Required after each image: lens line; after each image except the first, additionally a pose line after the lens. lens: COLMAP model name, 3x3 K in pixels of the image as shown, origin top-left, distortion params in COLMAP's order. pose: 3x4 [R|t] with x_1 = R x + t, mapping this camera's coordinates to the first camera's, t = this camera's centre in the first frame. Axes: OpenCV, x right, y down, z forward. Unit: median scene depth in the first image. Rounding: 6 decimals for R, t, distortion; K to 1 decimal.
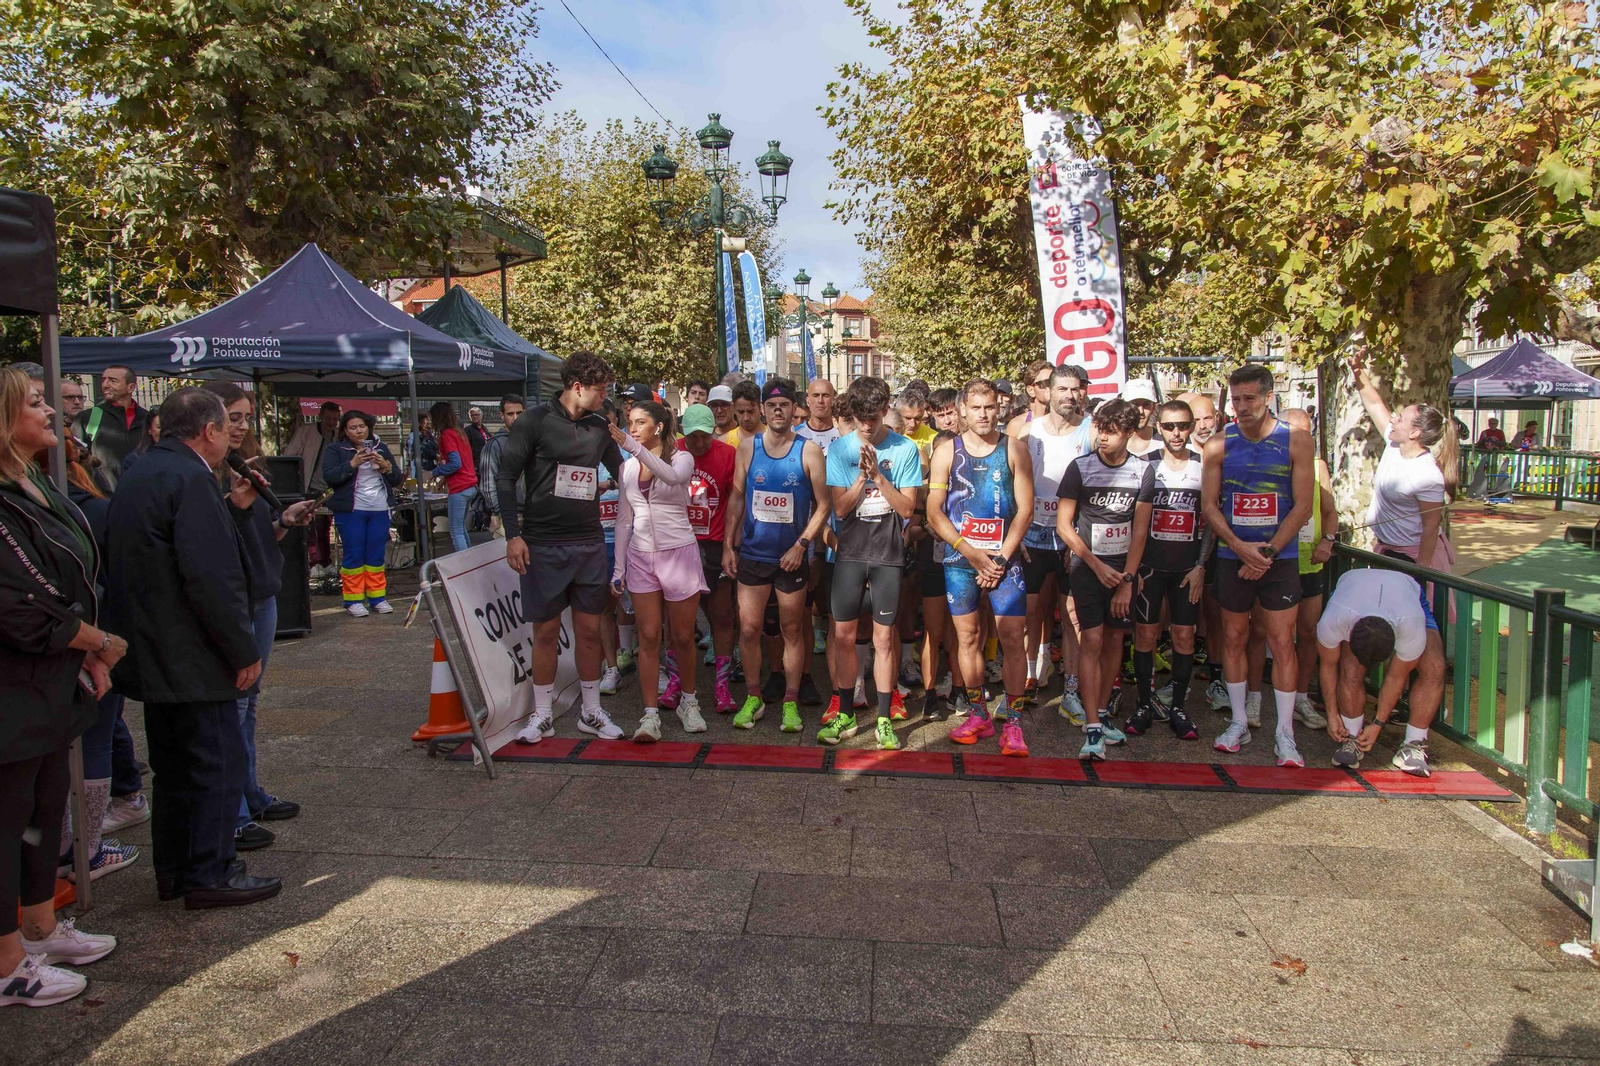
lens RADIAL K [[1075.9, 0, 806.0], [0, 1075.9, 536.3], [0, 0, 1]] dist [-0.000576, -0.009853]
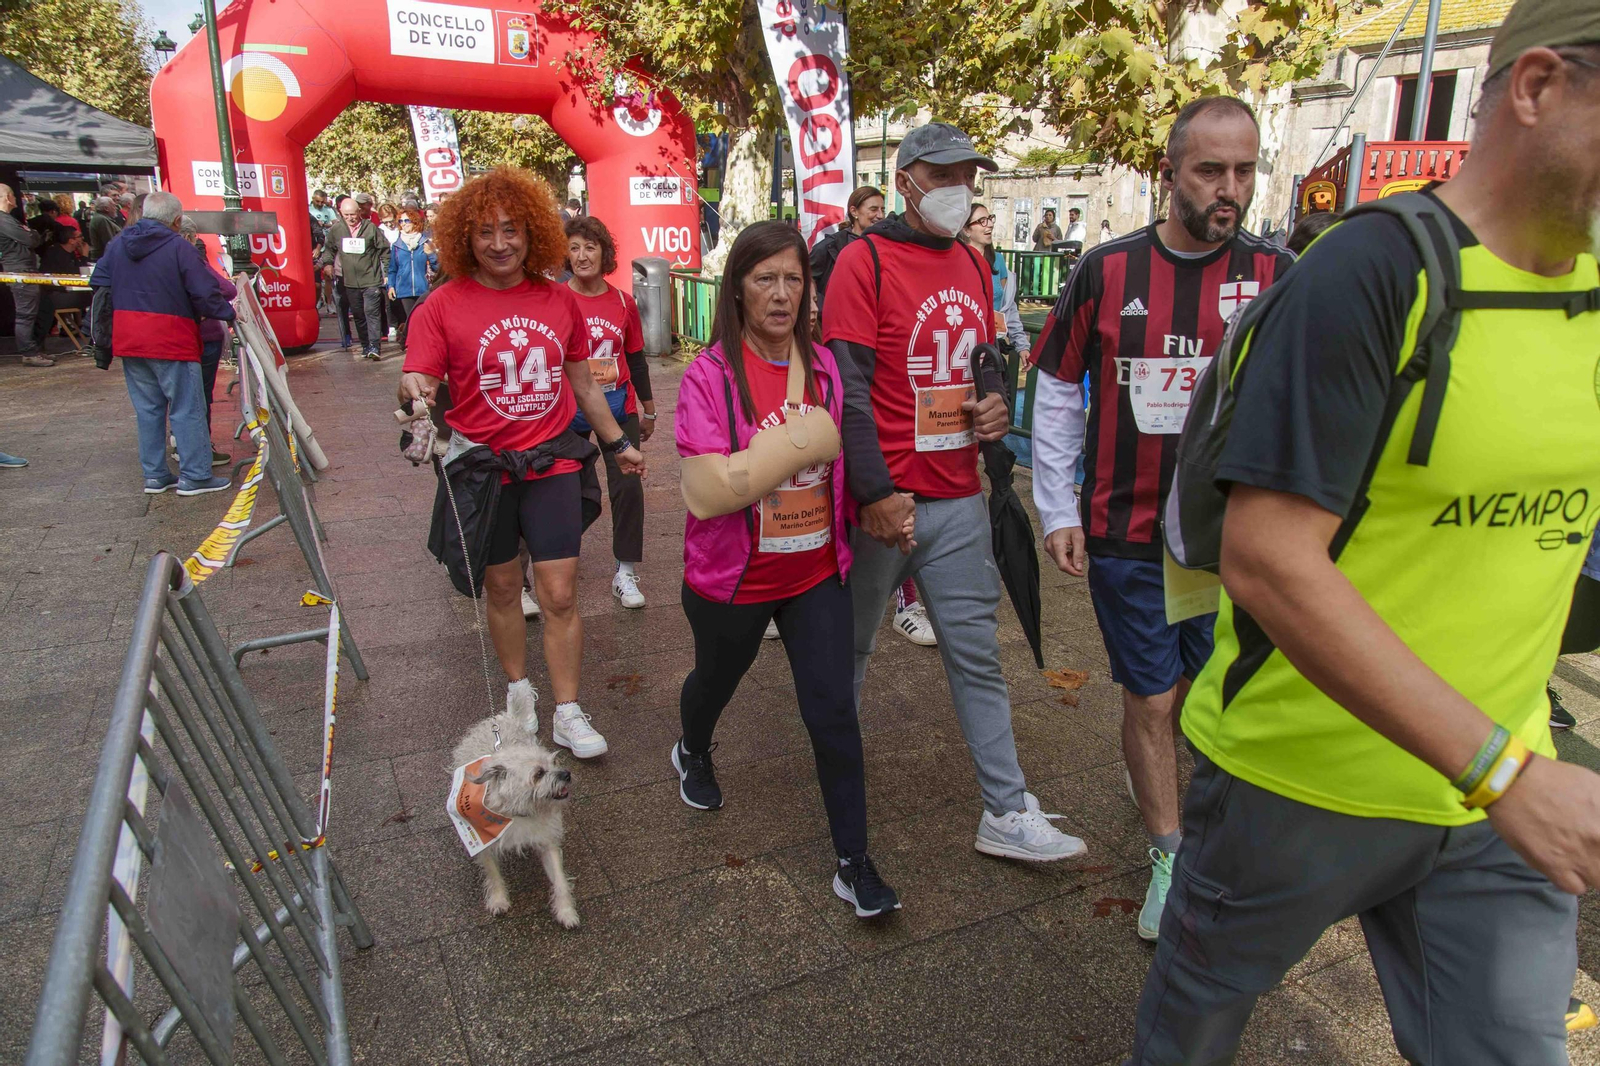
lens RADIAL K [[1080.3, 0, 801.8], [0, 1080.3, 531.8], [0, 0, 1]] dist [0.008779, -0.020659]
pose [[0.855412, -0.131600, 0.500951, -0.778333], [0.041188, 0.981404, 0.187483, 0.388403], [-0.516308, -0.139742, 0.844925, -3.338998]]
